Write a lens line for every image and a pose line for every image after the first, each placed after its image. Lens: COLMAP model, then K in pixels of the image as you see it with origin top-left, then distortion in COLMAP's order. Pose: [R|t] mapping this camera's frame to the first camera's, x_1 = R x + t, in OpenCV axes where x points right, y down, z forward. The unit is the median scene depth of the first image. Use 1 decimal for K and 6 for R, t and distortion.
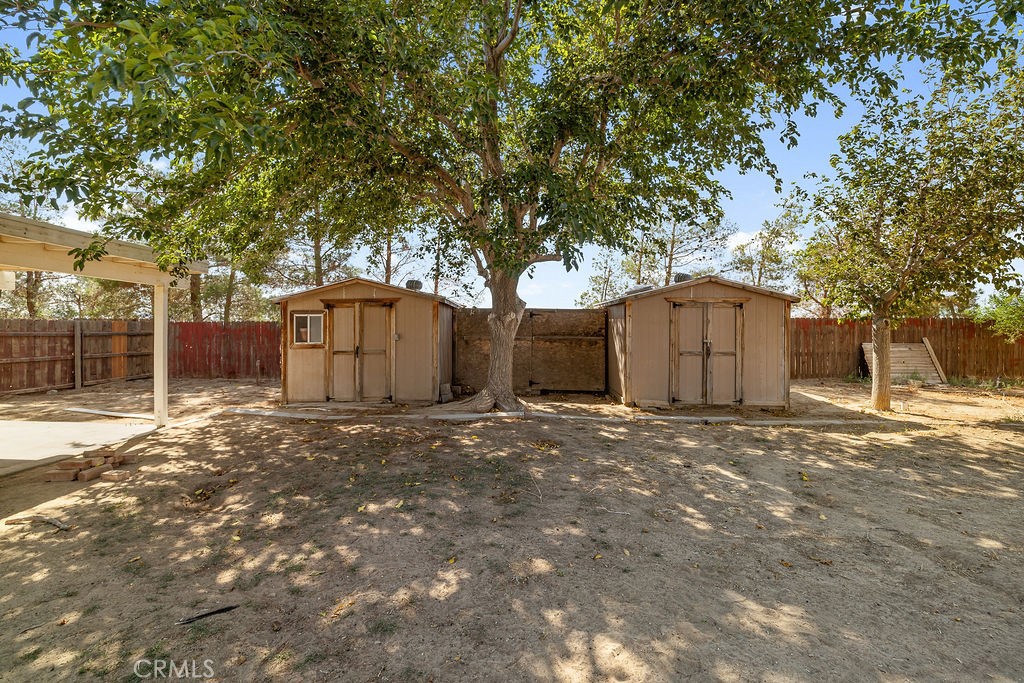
lens RADIAL K [[432.4, 0, 511.7], [0, 432.4, 336.2], [0, 0, 1]] dist [0.001738, -0.000156]
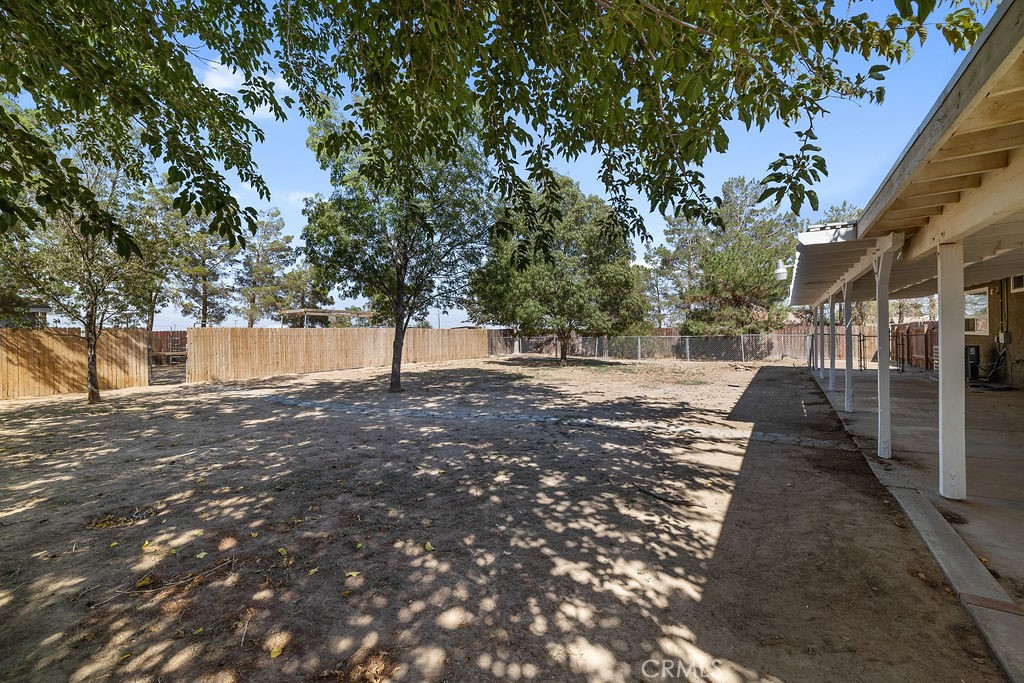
lens RADIAL K [[432.4, 0, 511.7], [0, 432.4, 336.2], [0, 0, 1]] dist [0.001738, -0.000156]
pose [[-0.856260, 0.009161, 0.516465, -1.257006], [0.019885, 0.999686, 0.015235, -0.024364], [-0.516163, 0.023315, -0.856173, 2.094819]]
